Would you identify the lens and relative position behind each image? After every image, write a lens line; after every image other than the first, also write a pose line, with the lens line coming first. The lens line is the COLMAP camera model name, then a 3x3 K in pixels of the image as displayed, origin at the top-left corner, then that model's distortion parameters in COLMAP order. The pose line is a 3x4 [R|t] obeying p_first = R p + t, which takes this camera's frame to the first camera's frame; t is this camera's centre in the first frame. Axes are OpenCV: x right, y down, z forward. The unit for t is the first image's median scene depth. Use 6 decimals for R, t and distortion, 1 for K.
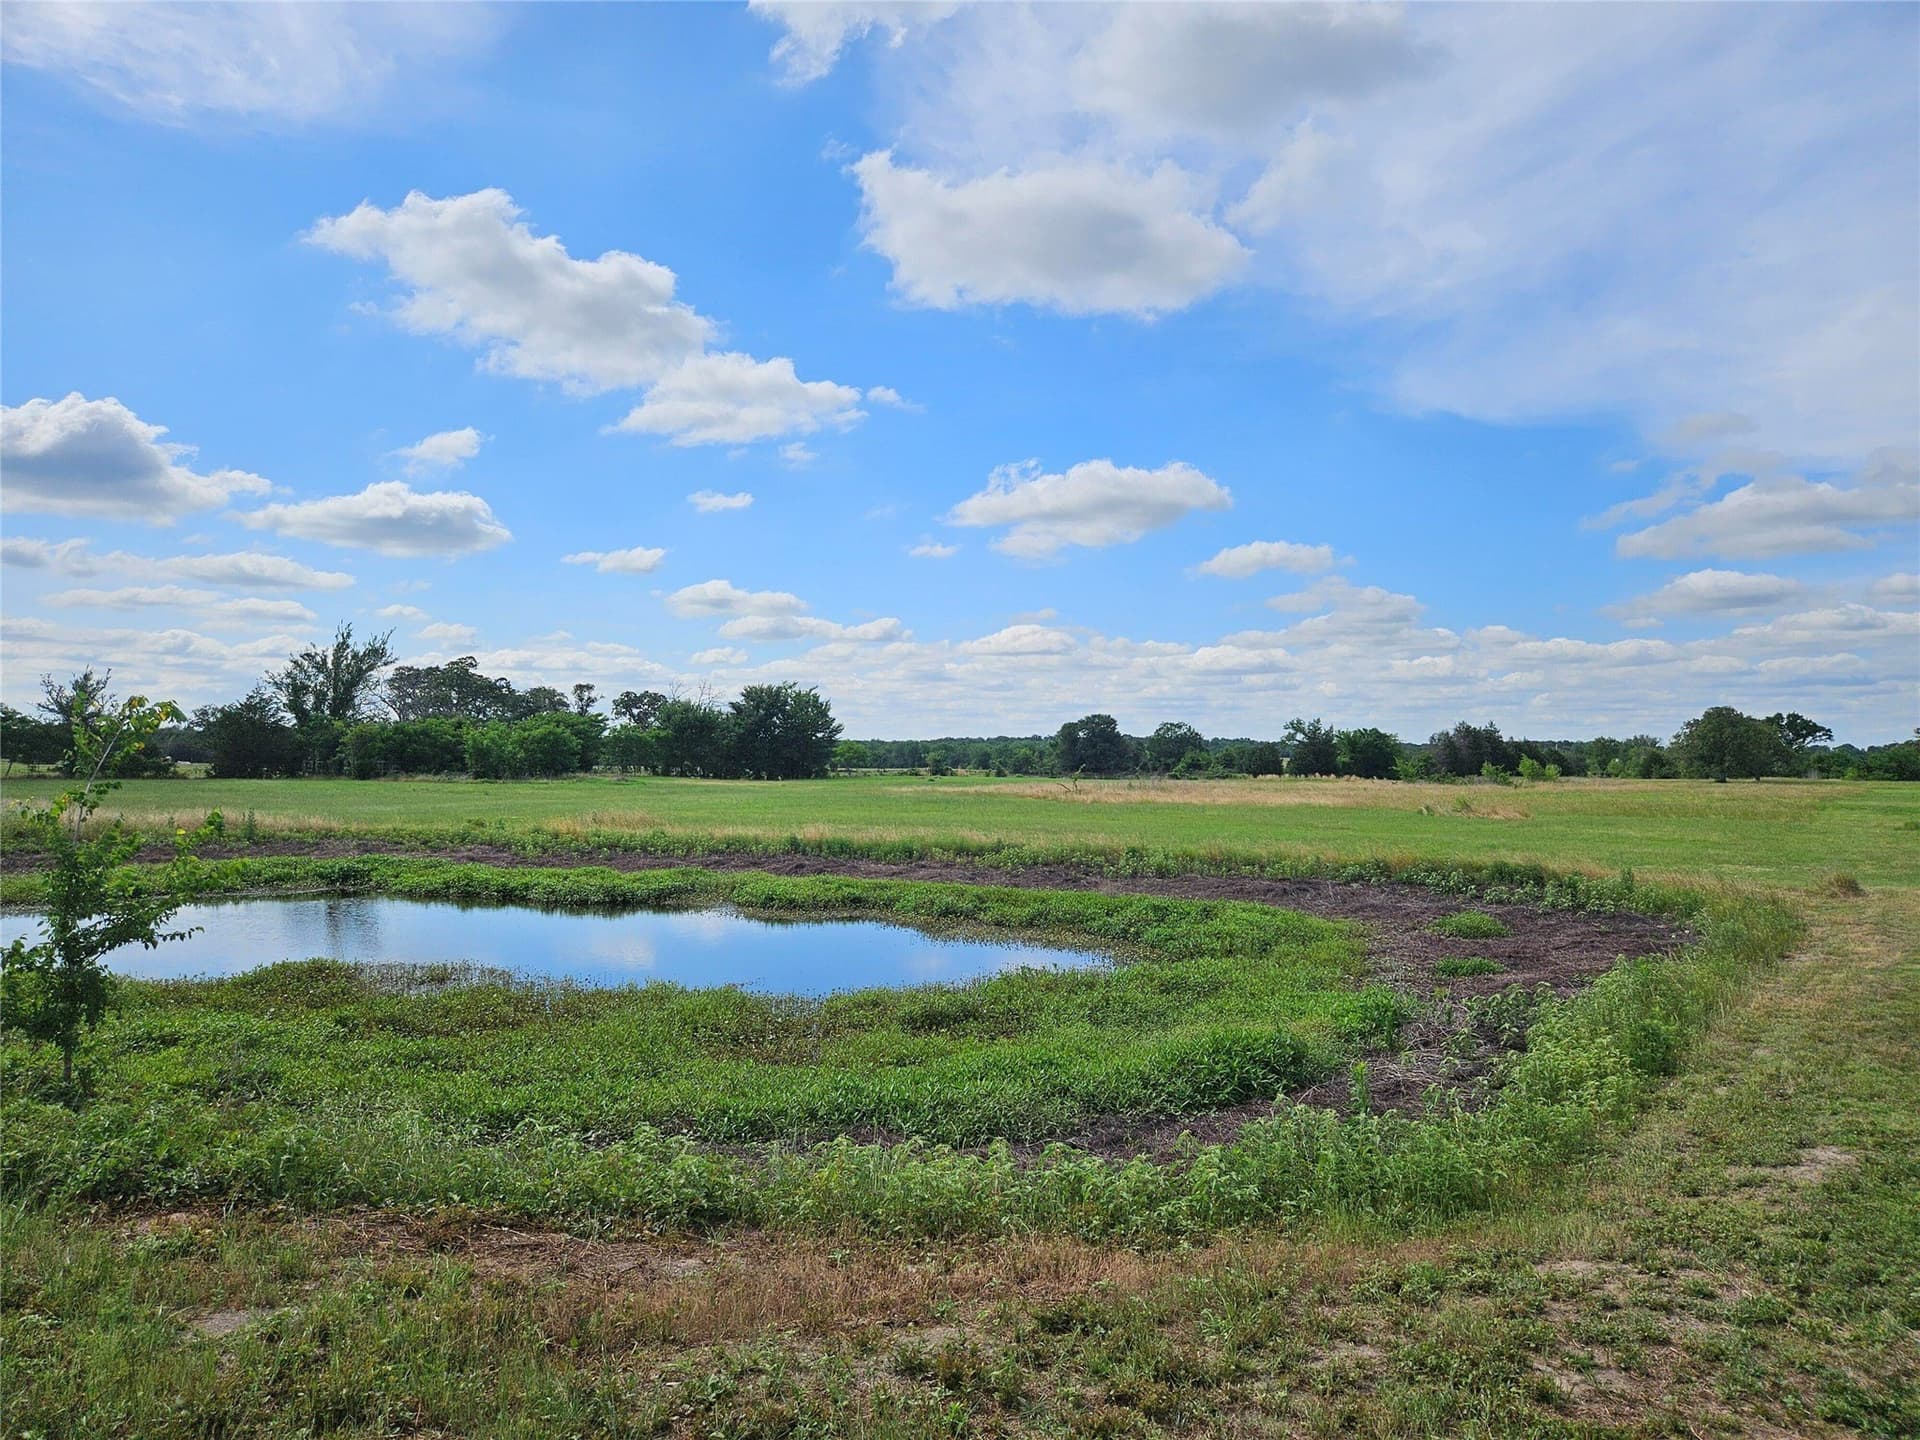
lens RADIAL K [[1333.7, 0, 987.7], [0, 1333.7, 720.8], [0, 0, 1]] dist [0.077598, -0.068871]
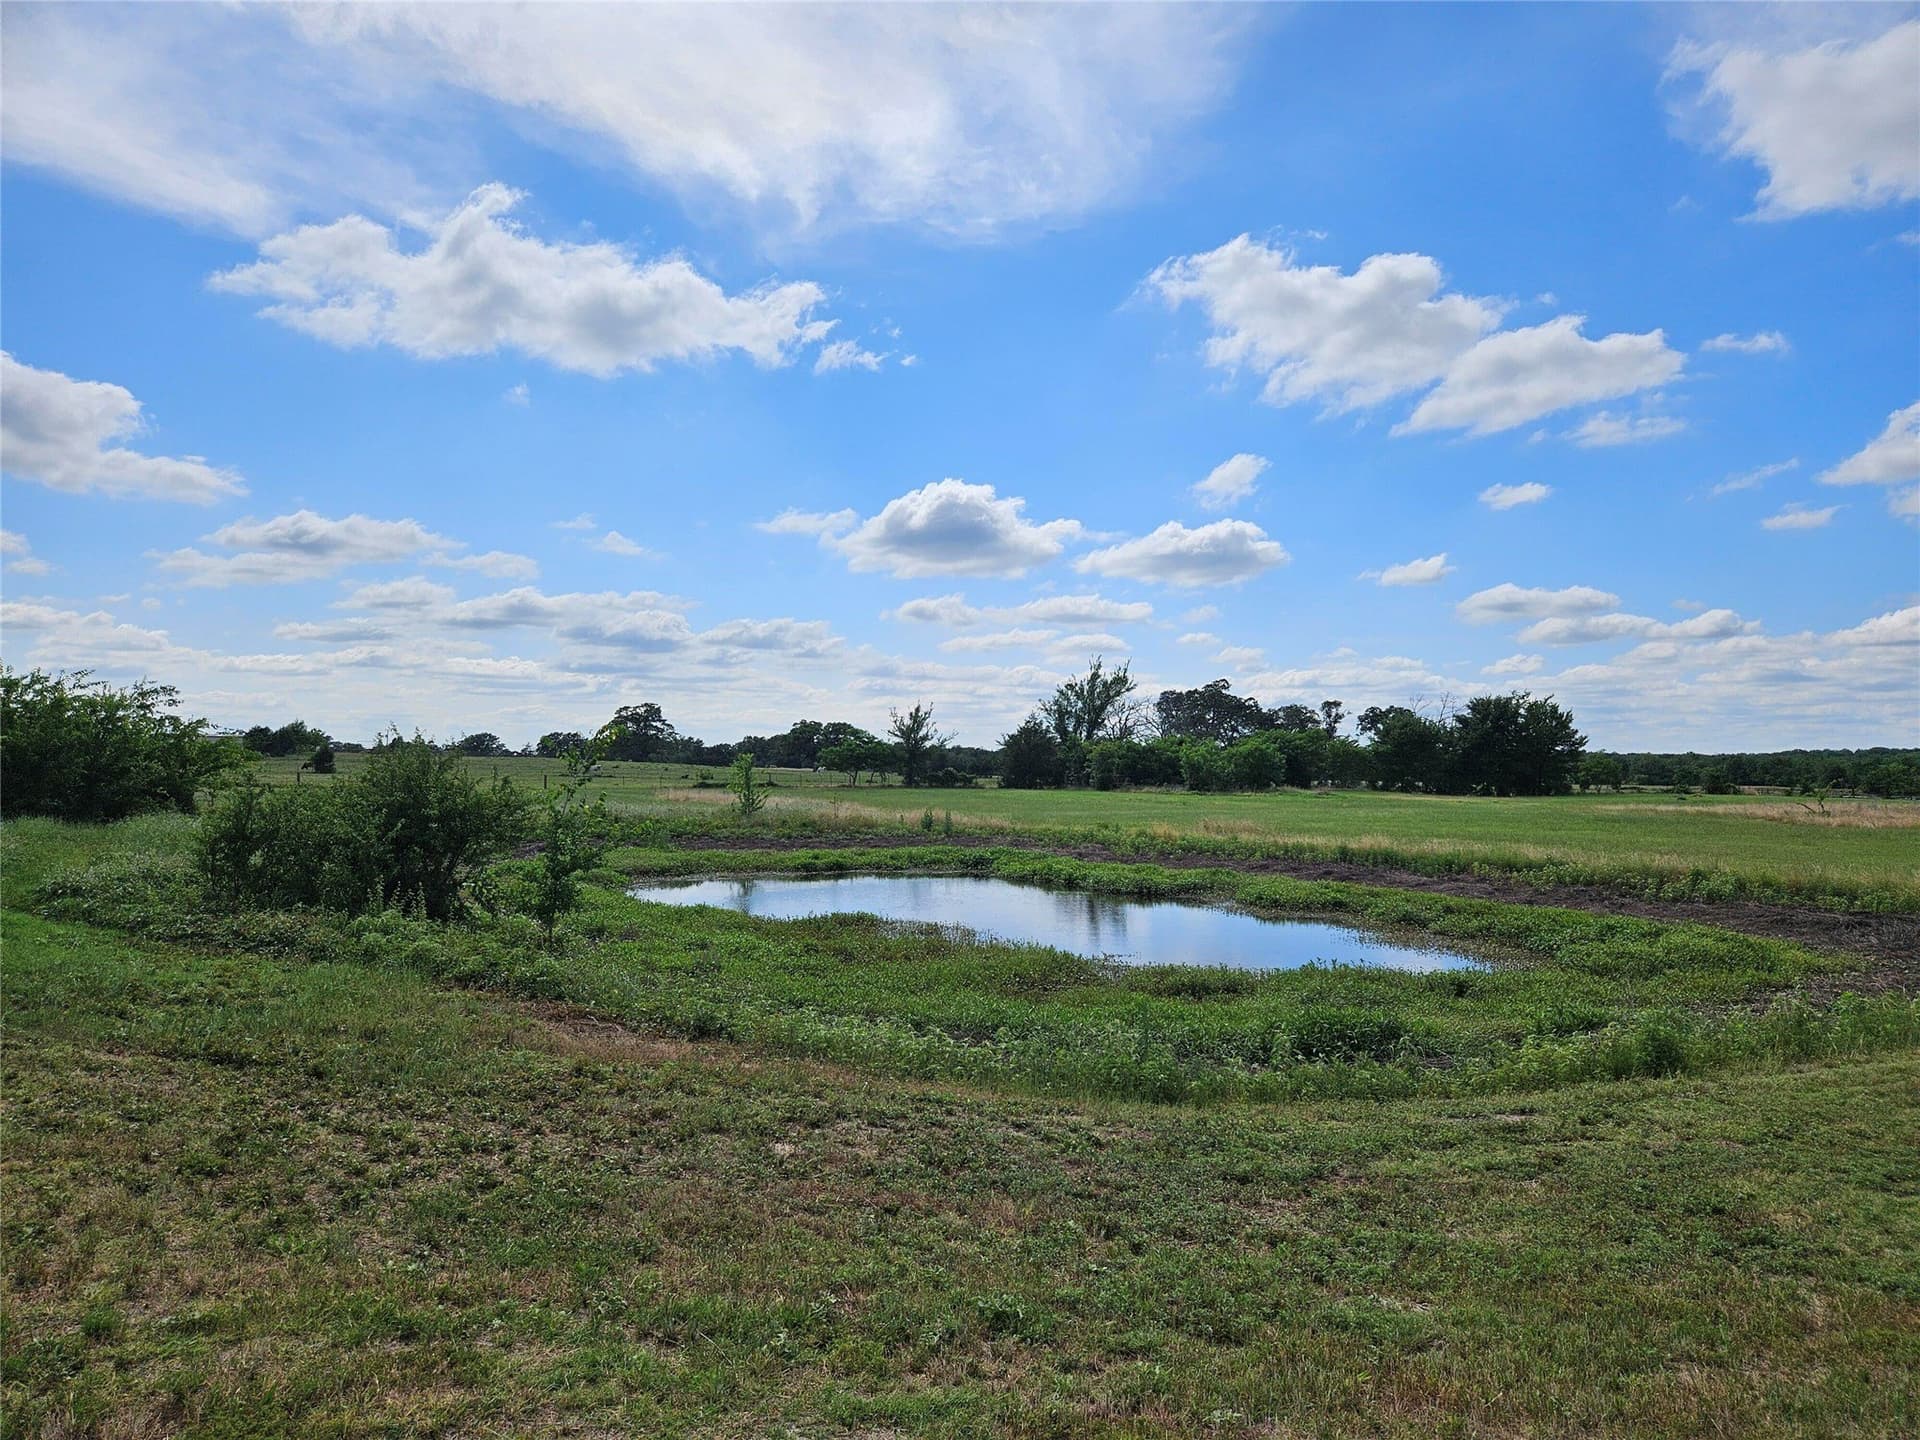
lens RADIAL K [[1419.1, 0, 959.5], [0, 1419.1, 883.9], [0, 0, 1]] dist [0.003611, -0.000604]
pose [[0.782091, 0.049293, -0.621212, 0.161399], [0.015441, 0.995028, 0.098395, 0.000716], [0.622973, -0.086546, 0.777441, -0.031176]]
